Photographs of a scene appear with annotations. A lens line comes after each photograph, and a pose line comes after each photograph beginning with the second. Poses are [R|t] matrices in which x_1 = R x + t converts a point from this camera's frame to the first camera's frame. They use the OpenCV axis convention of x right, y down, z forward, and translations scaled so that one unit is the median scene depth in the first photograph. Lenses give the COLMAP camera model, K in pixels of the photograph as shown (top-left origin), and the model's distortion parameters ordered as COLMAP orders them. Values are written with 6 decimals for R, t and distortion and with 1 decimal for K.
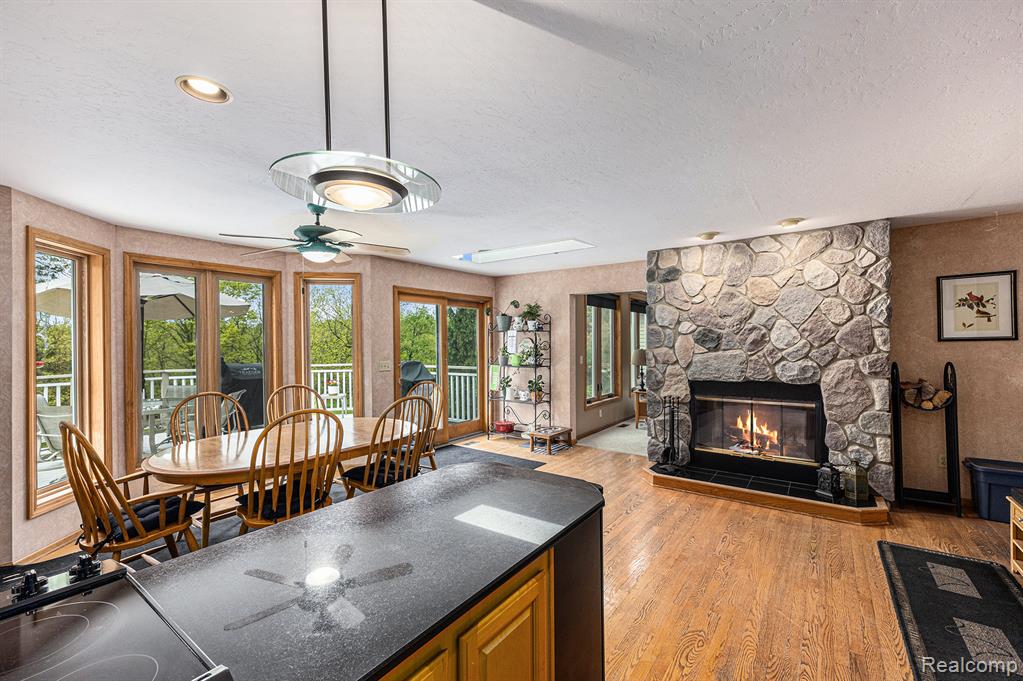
lens RADIAL K [[421.6, 0, 511.5], [0, 421.6, 340.5], [0, 0, 1]] dist [0.016909, -0.000129]
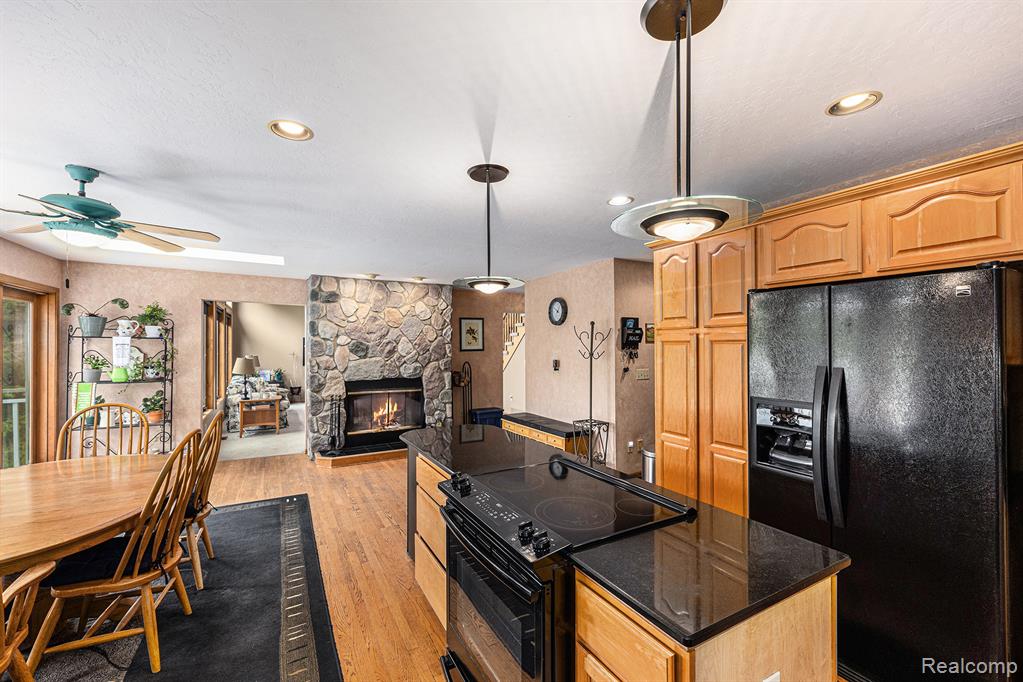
lens RADIAL K [[421.6, 0, 511.5], [0, 421.6, 341.0], [0, 0, 1]] dist [0.016909, -0.000129]
pose [[0.415841, 0.021564, 0.909182, -0.585121], [-0.006613, 0.999764, -0.020687, -0.005881], [-0.909413, 0.002590, 0.415885, 0.003641]]
